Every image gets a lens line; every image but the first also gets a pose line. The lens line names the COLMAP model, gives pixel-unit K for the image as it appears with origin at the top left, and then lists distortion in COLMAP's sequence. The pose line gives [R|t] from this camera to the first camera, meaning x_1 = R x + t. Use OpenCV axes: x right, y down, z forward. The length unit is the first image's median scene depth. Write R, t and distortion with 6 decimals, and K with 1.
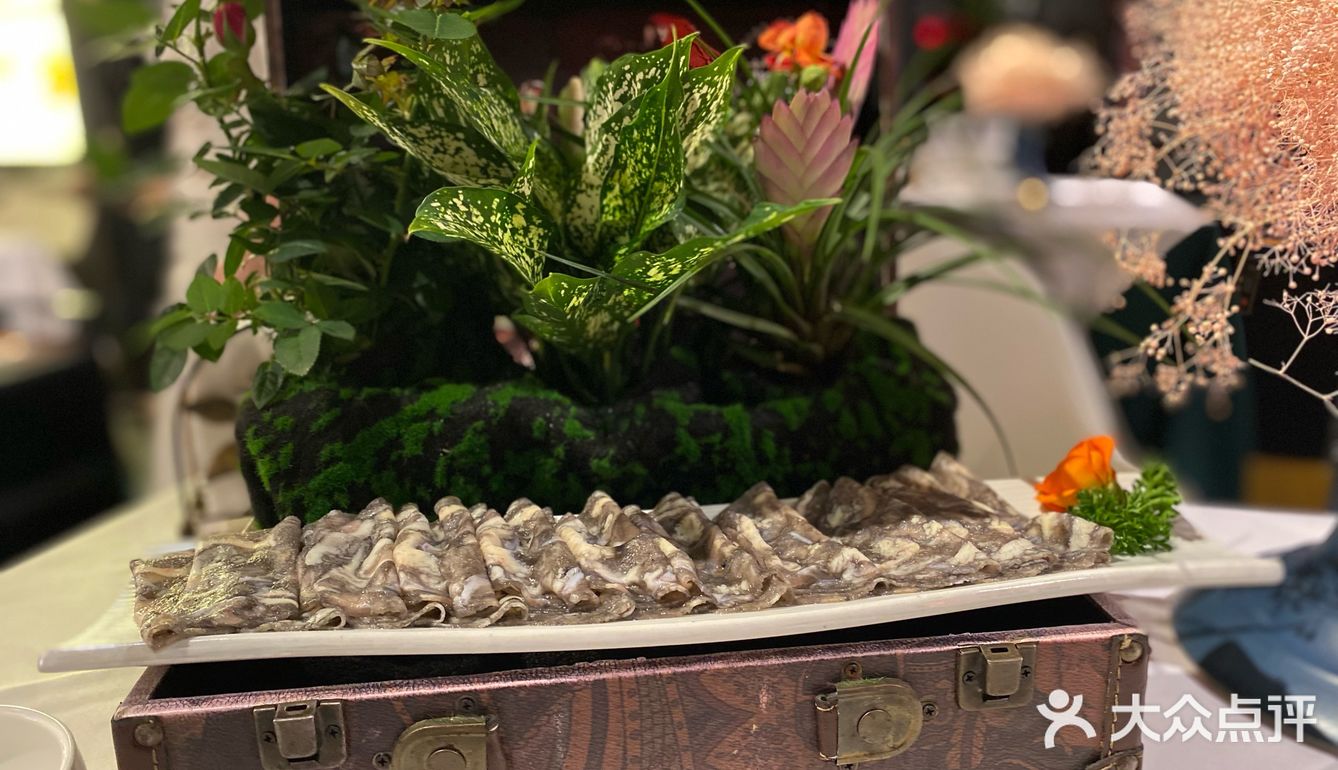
lens RADIAL K [[1012.9, 0, 669.0], [0, 1012.9, 385.0], [0, 0, 1]] dist [0.063990, -0.096741]
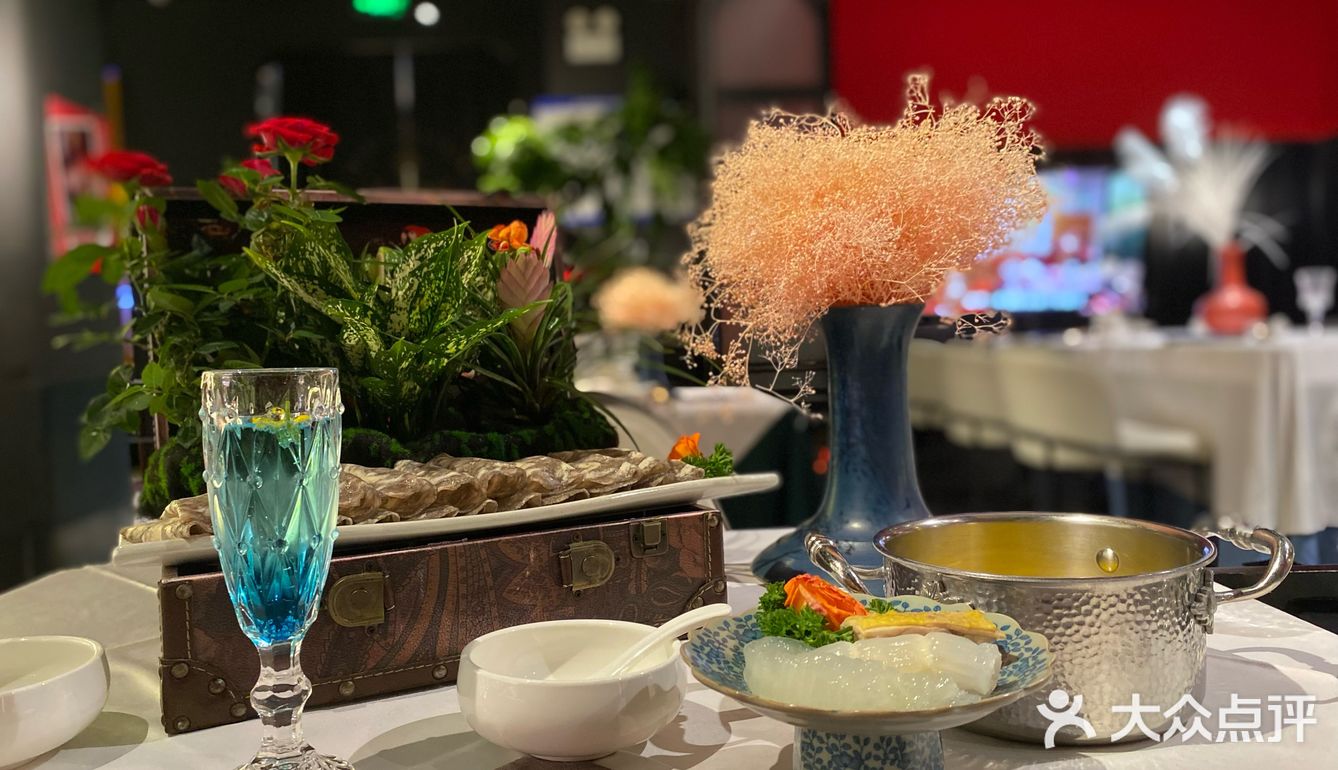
lens RADIAL K [[999.8, 0, 669.0], [0, 999.8, 385.0], [0, 0, 1]] dist [0.087122, -0.207064]
pose [[0.944335, -0.032887, 0.327339, -0.218420], [0.105453, 0.972750, -0.206488, 0.342567], [-0.311628, 0.229513, 0.922069, -0.706955]]
